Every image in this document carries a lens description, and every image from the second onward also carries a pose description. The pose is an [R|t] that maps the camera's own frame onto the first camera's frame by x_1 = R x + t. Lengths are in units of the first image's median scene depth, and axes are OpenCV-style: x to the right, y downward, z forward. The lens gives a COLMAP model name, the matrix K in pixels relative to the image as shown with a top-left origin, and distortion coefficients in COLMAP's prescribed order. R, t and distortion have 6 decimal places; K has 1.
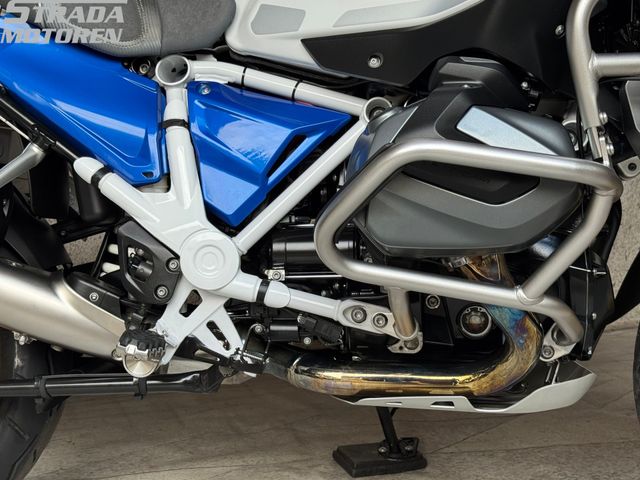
lens RADIAL K [[924.0, 0, 320.0], [0, 924.0, 240.0], [0, 0, 1]] dist [0.106352, 0.000672]
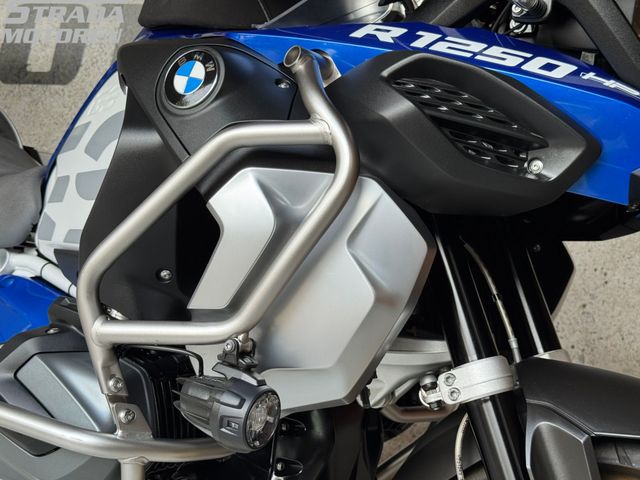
lens RADIAL K [[924.0, 0, 320.0], [0, 924.0, 240.0], [0, 0, 1]] dist [0.106352, 0.000672]
pose [[0.883084, 0.047175, -0.466838, 0.739461], [-0.061907, 0.997949, -0.016261, -0.222577], [0.465113, 0.043260, 0.884193, 0.182809]]
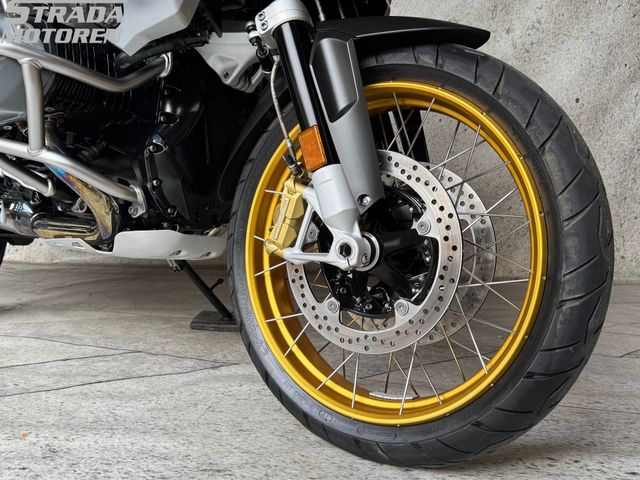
lens RADIAL K [[620.6, 0, 320.0], [0, 620.6, 240.0], [0, 0, 1]] dist [0.158889, -0.301071]
pose [[0.871355, 0.049741, -0.488125, 0.913844], [-0.056925, 0.998378, 0.000118, 0.145778], [0.487339, 0.027684, 0.872774, 0.334287]]
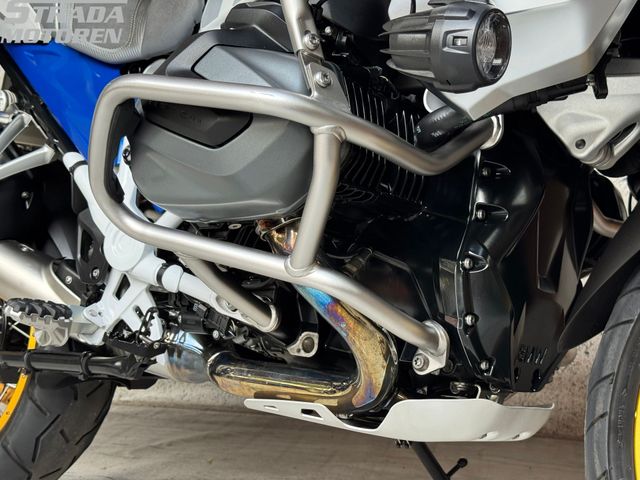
lens RADIAL K [[924.0, 0, 320.0], [0, 924.0, 240.0], [0, 0, 1]] dist [0.106352, 0.000672]
pose [[0.825566, 0.010863, -0.564201, 0.617536], [-0.086900, 0.990336, -0.108089, 0.107879], [0.557574, 0.138263, 0.818532, 0.269687]]
